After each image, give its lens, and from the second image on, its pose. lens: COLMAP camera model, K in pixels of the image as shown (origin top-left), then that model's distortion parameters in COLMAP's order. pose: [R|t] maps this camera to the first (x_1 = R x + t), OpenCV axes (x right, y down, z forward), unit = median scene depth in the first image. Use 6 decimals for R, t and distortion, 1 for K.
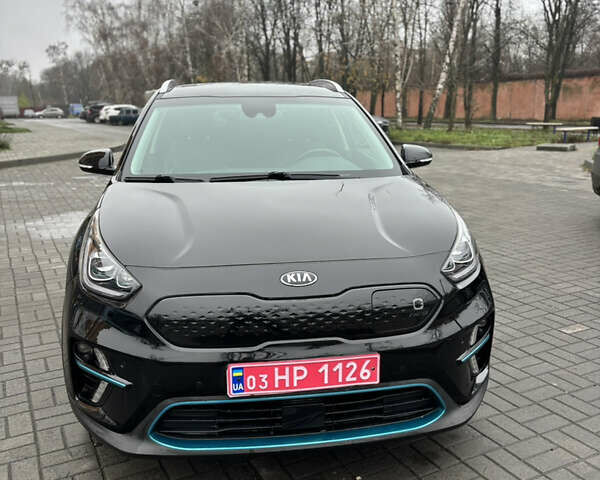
lens RADIAL K [[602.1, 0, 301.3], [0, 602.1, 243.5], [0, 0, 1]] dist [0.019245, 0.000000]
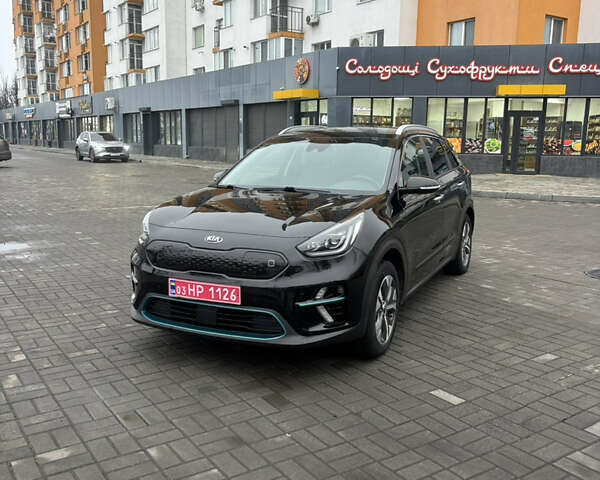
lens RADIAL K [[602.1, 0, 296.1], [0, 602.1, 240.5], [0, 0, 1]] dist [0.019245, 0.000000]
pose [[0.827102, 0.104584, -0.552236, 1.202616], [-0.140613, 0.989794, -0.023152, 0.070967], [0.544179, 0.096800, 0.833366, -0.356783]]
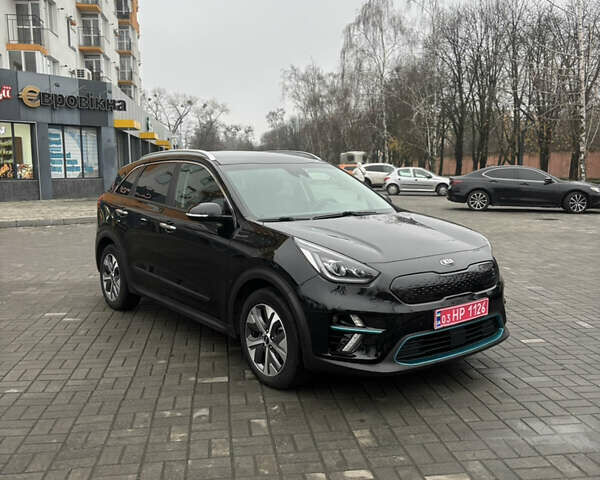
lens RADIAL K [[602.1, 0, 304.6], [0, 602.1, 241.6], [0, 0, 1]] dist [0.019245, 0.000000]
pose [[0.873580, -0.064094, 0.482442, -1.282316], [0.114139, 0.990624, -0.075070, 0.085867], [-0.473107, 0.120645, 0.872705, -0.401352]]
